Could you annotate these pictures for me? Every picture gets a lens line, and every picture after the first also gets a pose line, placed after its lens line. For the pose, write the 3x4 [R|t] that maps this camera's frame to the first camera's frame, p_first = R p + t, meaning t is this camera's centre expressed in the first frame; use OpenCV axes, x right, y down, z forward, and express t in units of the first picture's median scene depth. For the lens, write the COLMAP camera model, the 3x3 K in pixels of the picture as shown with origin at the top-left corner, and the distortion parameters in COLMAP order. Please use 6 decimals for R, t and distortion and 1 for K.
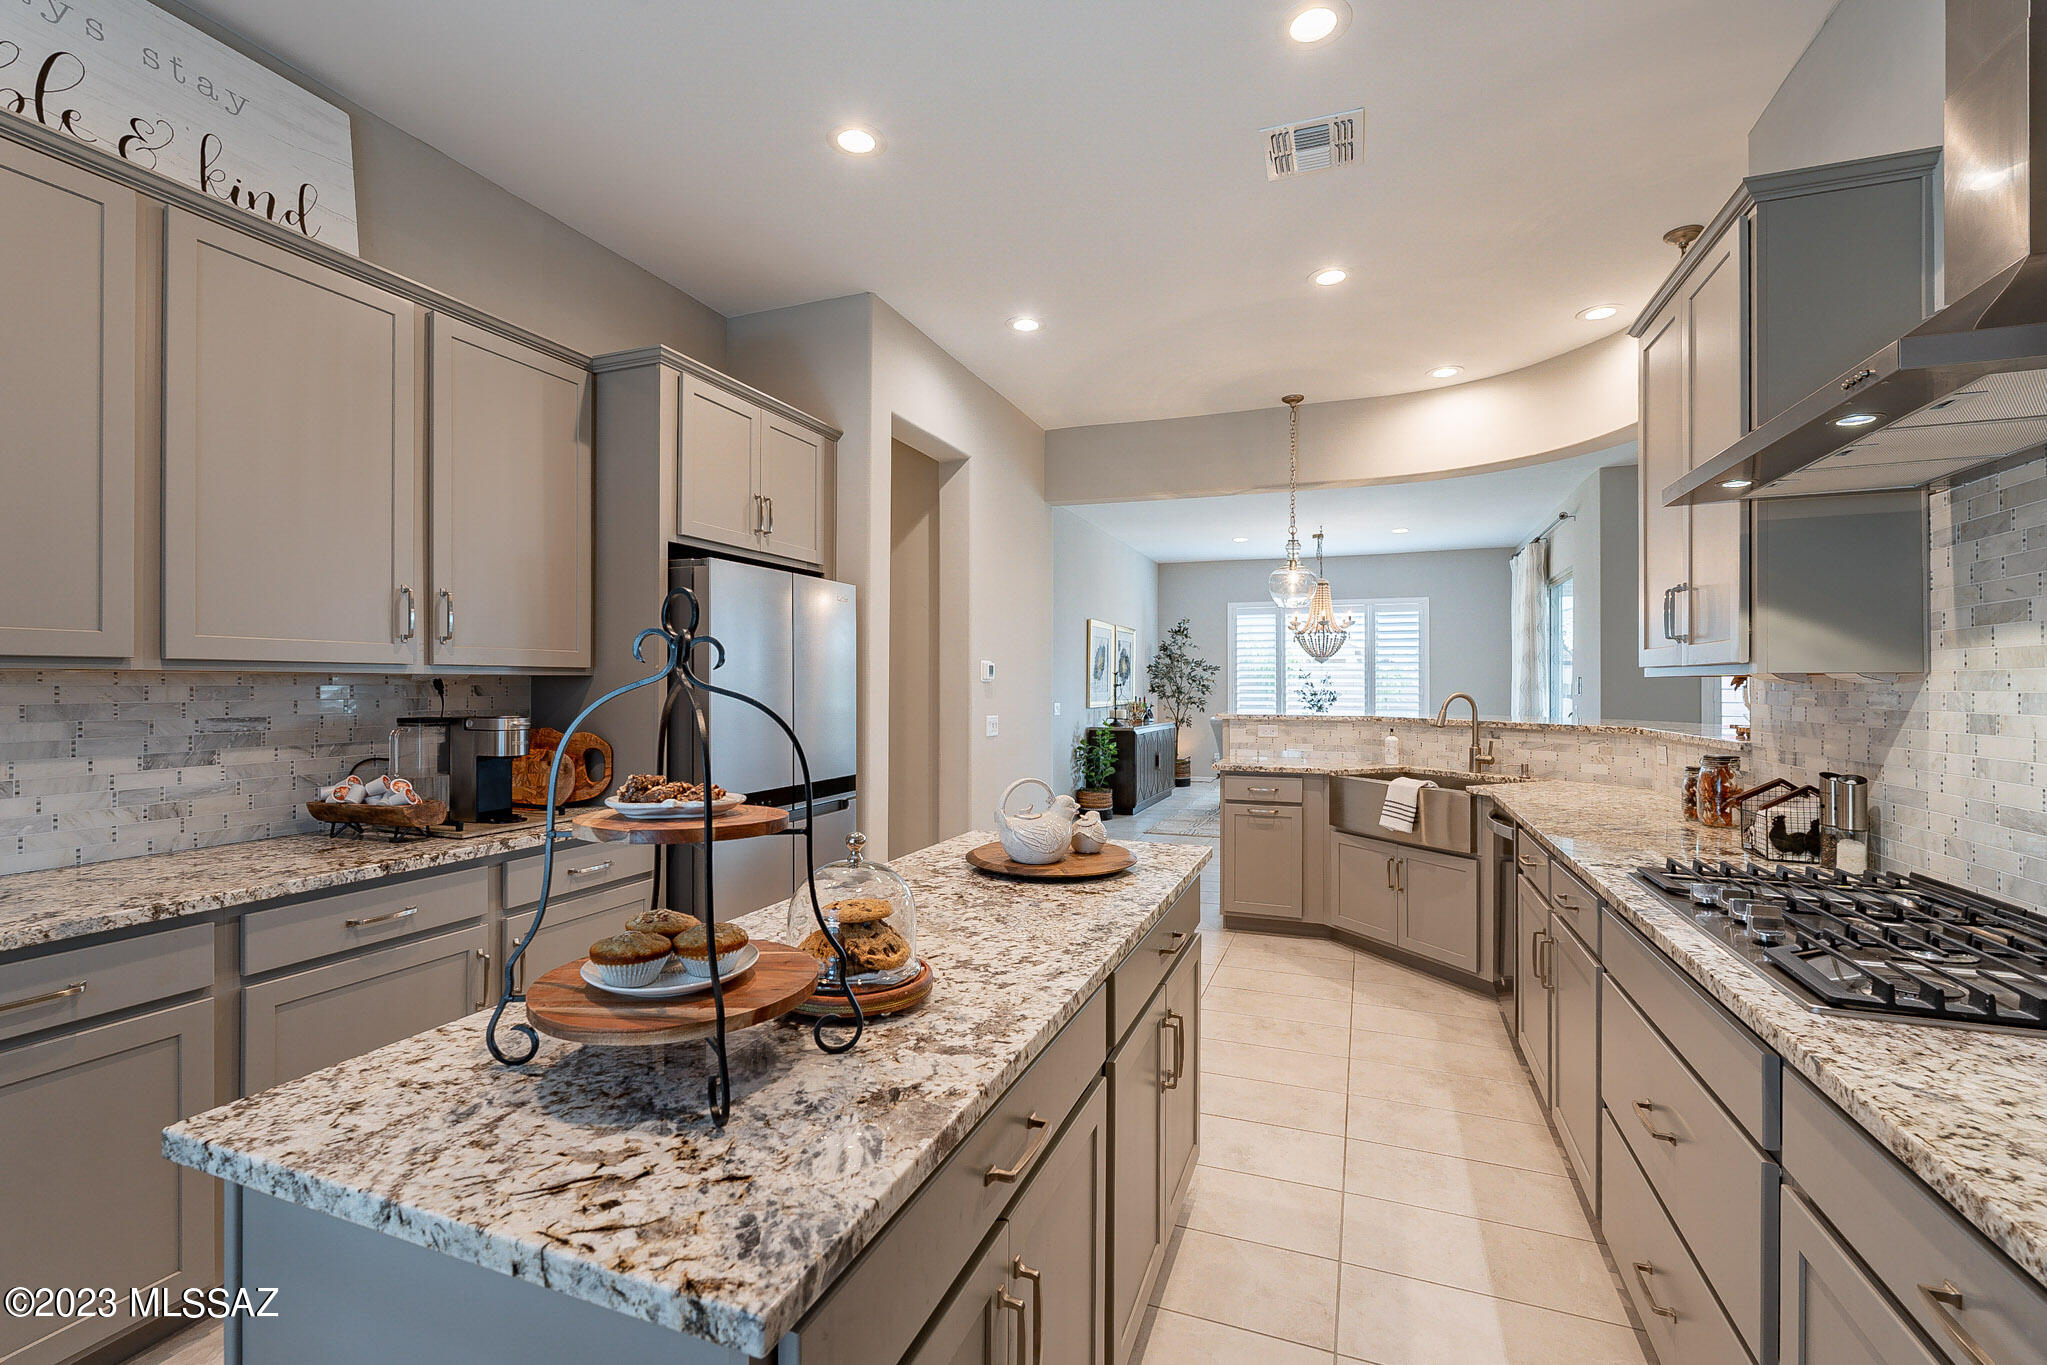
lens RADIAL K [[897.3, 0, 1023.5], [0, 897.3, 682.5], [0, 0, 1]] dist [-0.002618, 0.000128]
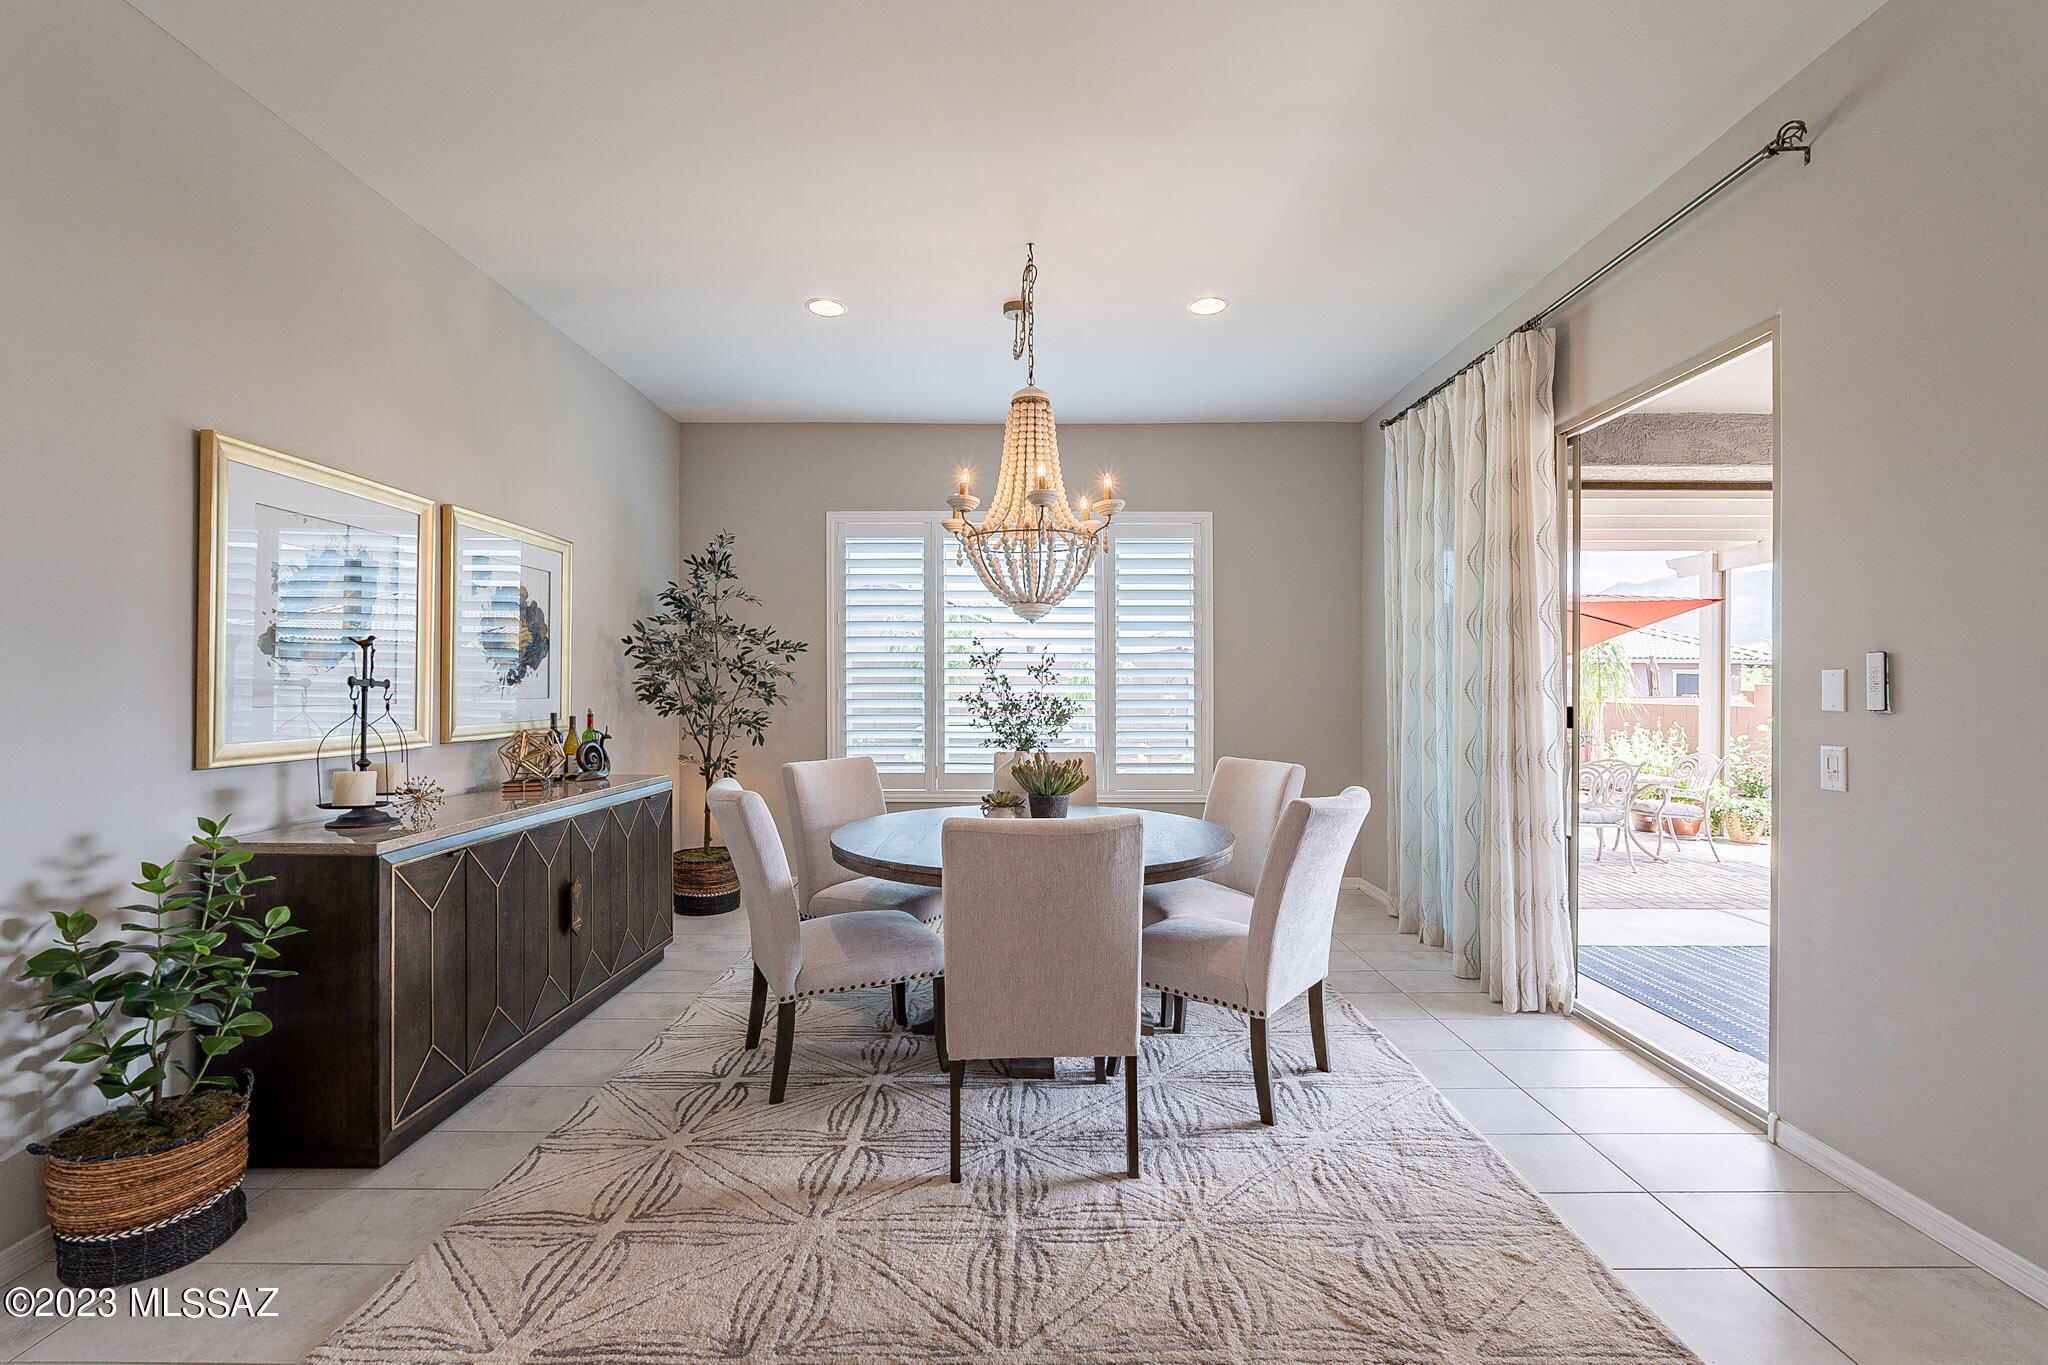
lens RADIAL K [[897.8, 0, 1024.0], [0, 897.8, 682.5], [0, 0, 1]] dist [-0.002618, 0.000128]
pose [[0.934289, -0.000556, 0.356516, 0.487667], [0.000508, 1.000000, 0.000229, 0.007430], [-0.356516, -0.000033, 0.934289, 1.606866]]
